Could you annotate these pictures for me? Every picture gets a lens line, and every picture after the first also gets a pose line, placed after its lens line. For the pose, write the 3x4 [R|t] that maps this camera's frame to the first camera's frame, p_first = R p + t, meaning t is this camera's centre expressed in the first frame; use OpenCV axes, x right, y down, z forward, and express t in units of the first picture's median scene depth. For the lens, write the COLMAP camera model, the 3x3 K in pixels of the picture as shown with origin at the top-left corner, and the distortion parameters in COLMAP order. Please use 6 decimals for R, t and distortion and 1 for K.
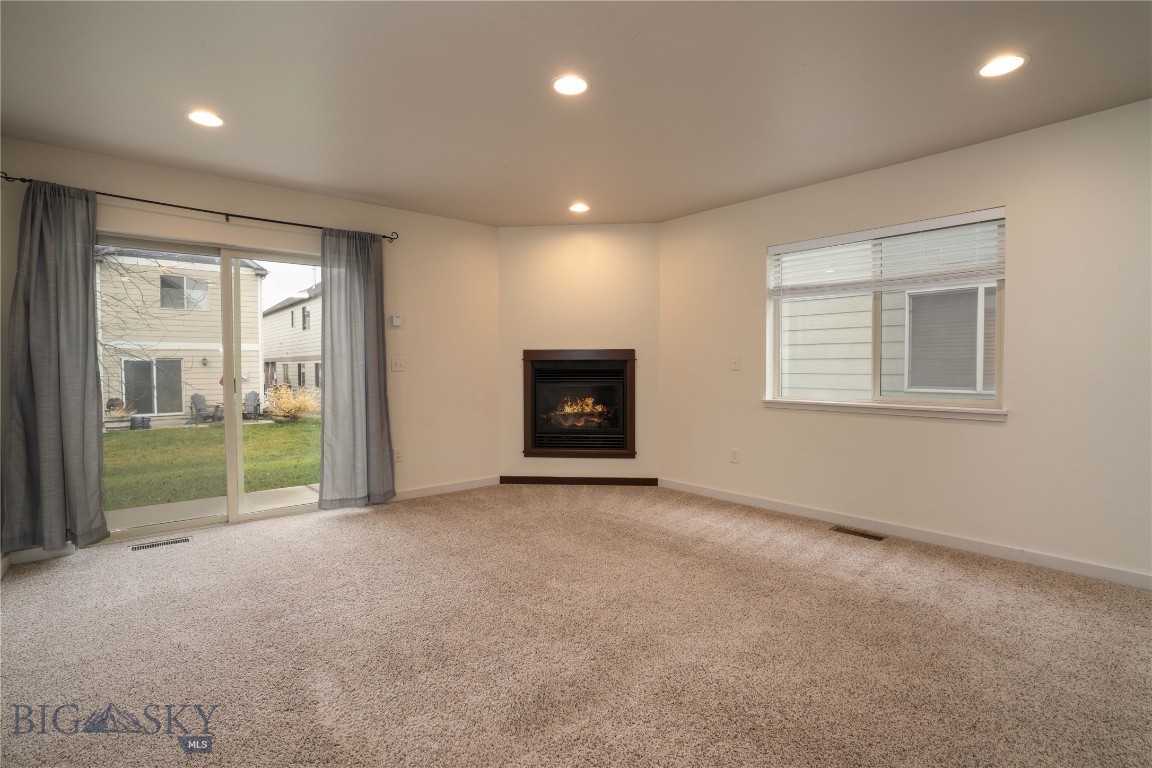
lens RADIAL K [[548.7, 0, 571.9], [0, 548.7, 383.8], [0, 0, 1]] dist [-0.043839, 0.005534]
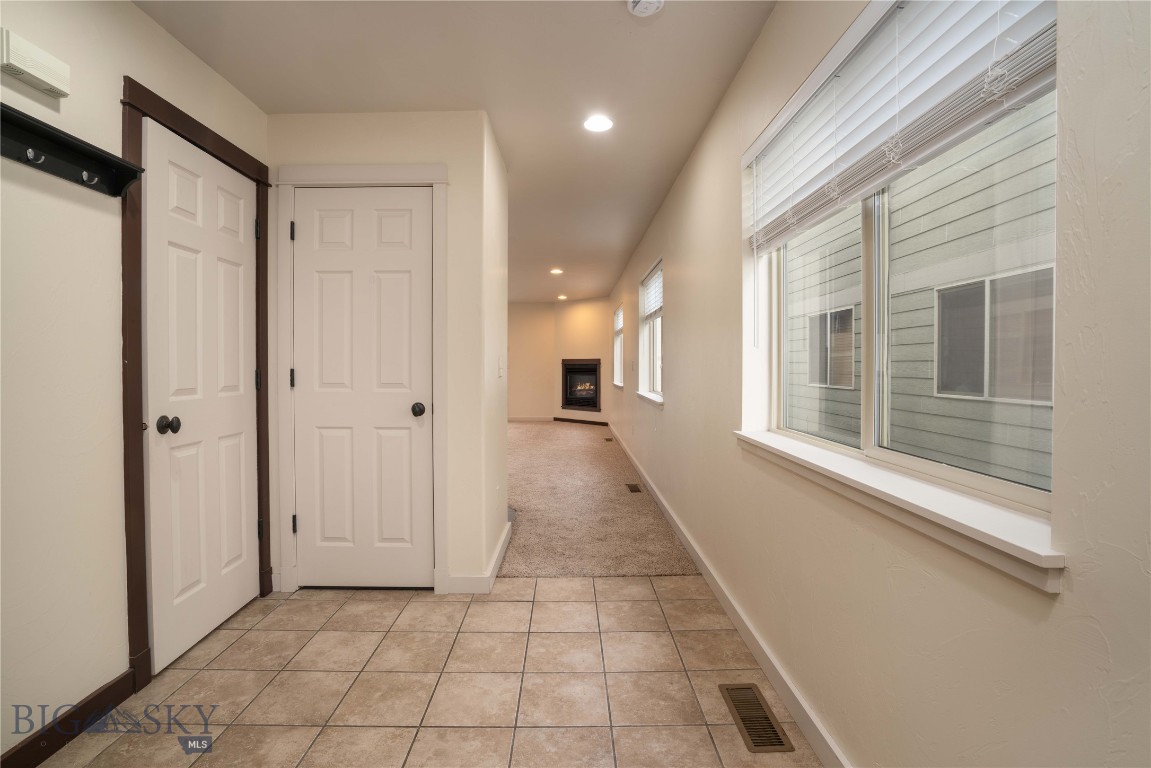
lens RADIAL K [[548.2, 0, 583.0], [0, 548.2, 380.5], [0, 0, 1]] dist [-0.043839, 0.005534]
pose [[0.753621, 0.029882, -0.656629, 1.418304], [-0.039546, 0.999218, 0.000085, 0.020040], [0.656118, 0.025903, 0.754214, -0.593286]]
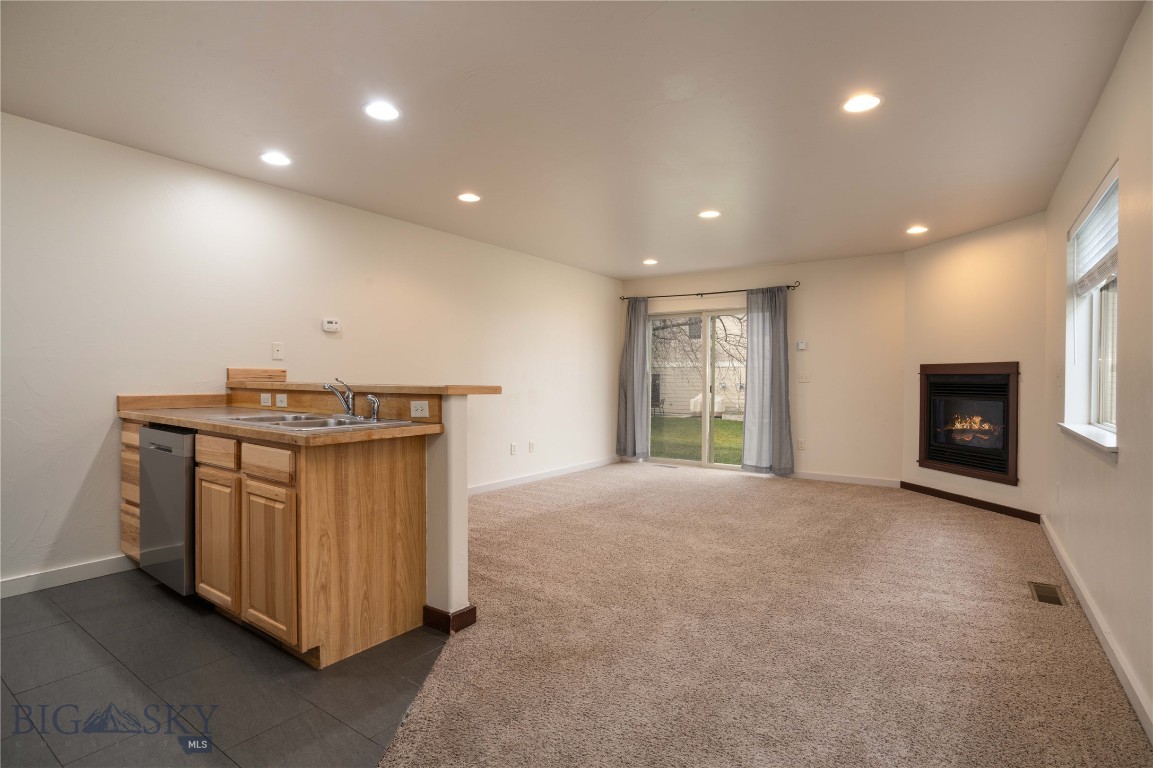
lens RADIAL K [[593.3, 0, 569.7], [0, 593.3, 396.5], [0, 0, 1]] dist [-0.006860, -0.000187]
pose [[0.233628, 0.035455, -0.971679, 0.866211], [-0.041699, 0.998781, 0.026418, -0.002556], [0.971432, 0.034346, 0.234822, 0.081483]]
